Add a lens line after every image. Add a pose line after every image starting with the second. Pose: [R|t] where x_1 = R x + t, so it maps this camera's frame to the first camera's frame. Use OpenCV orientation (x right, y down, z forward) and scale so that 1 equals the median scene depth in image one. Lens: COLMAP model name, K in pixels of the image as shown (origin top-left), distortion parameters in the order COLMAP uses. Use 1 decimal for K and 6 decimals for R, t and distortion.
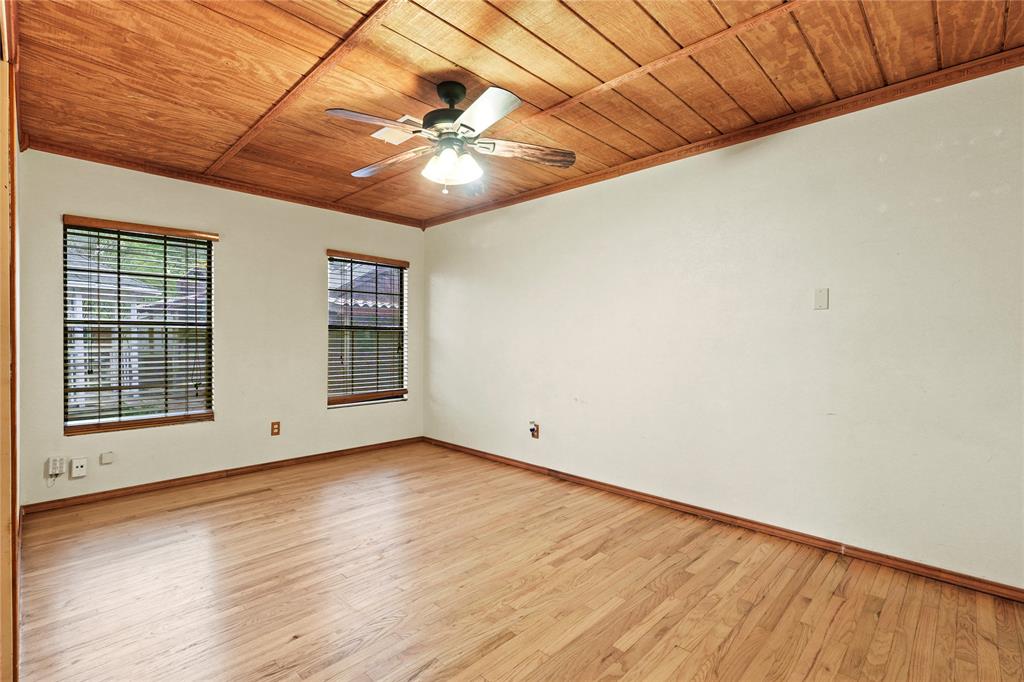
lens RADIAL K [[468.3, 0, 507.8], [0, 468.3, 340.8], [0, 0, 1]] dist [0.000120, 0.000328]
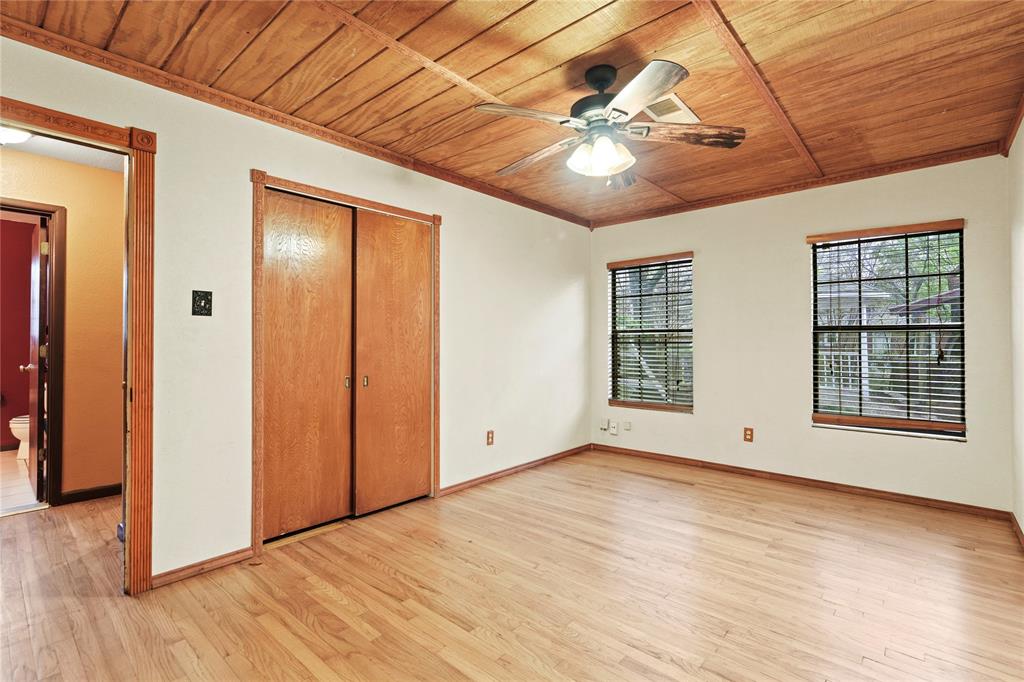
lens RADIAL K [[473.0, 0, 509.8], [0, 473.0, 338.1], [0, 0, 1]] dist [-0.001685, 0.000010]
pose [[0.053769, -0.010401, -0.998499, 0.538593], [-0.003332, 0.999938, -0.010595, -0.002249], [0.998548, 0.003897, 0.053731, 0.522111]]
